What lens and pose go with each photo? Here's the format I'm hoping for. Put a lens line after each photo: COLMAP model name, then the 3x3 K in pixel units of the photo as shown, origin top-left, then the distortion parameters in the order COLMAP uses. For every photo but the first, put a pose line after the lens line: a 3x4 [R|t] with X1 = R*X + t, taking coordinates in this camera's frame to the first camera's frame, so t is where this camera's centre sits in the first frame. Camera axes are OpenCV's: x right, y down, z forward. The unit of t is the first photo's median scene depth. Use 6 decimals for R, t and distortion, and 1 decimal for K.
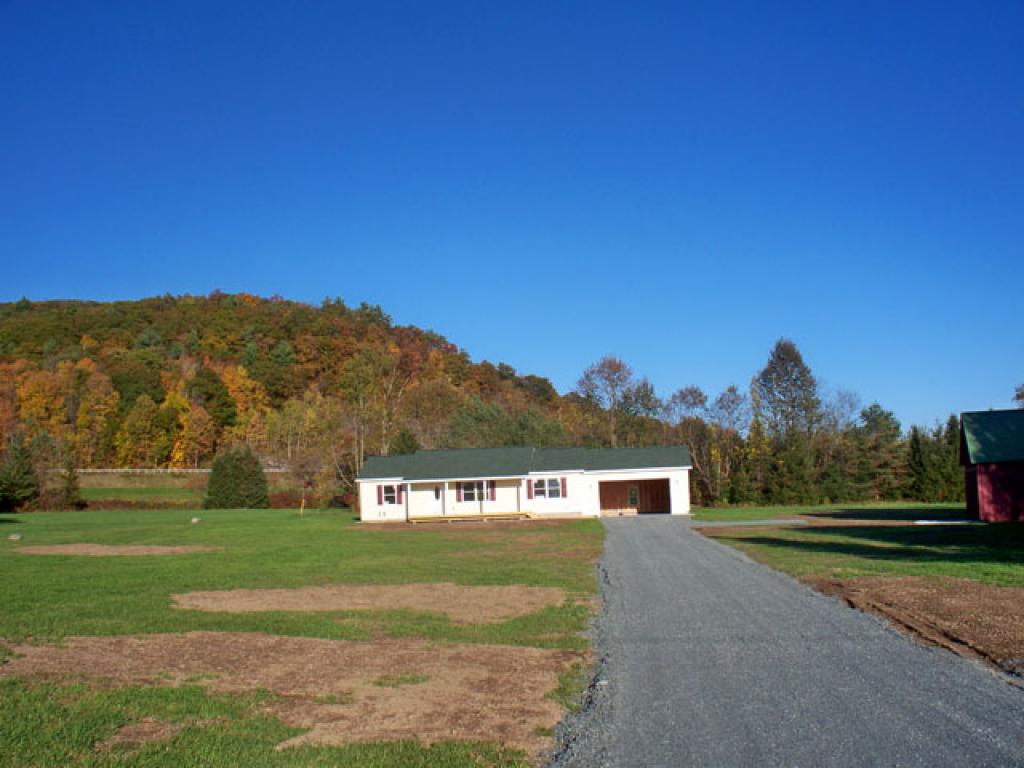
lens RADIAL K [[1109.1, 0, 511.2], [0, 1109.1, 383.7], [0, 0, 1]] dist [-0.138629, 0.000000]
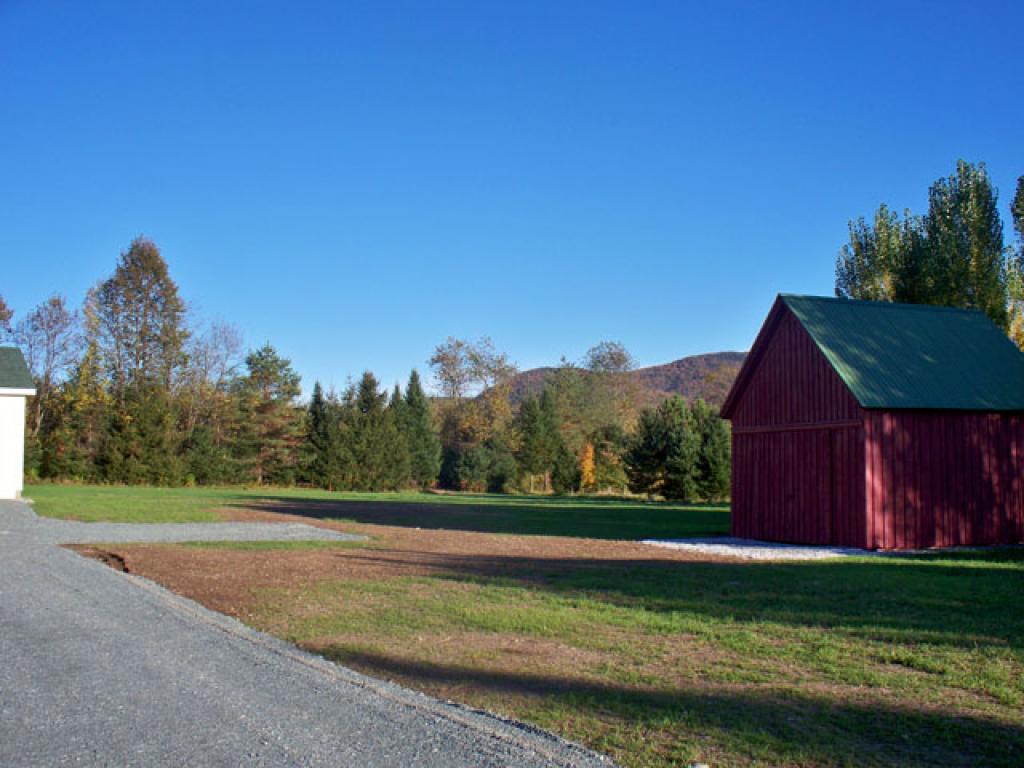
lens RADIAL K [[1109.1, 0, 563.6], [0, 1109.1, 379.7], [0, 0, 1]] dist [-0.138629, 0.000000]
pose [[0.766525, 0.089852, 0.635898, 0.032916], [-0.098435, 0.994902, -0.021924, 0.037229], [-0.634626, -0.045789, 0.771462, 0.340526]]
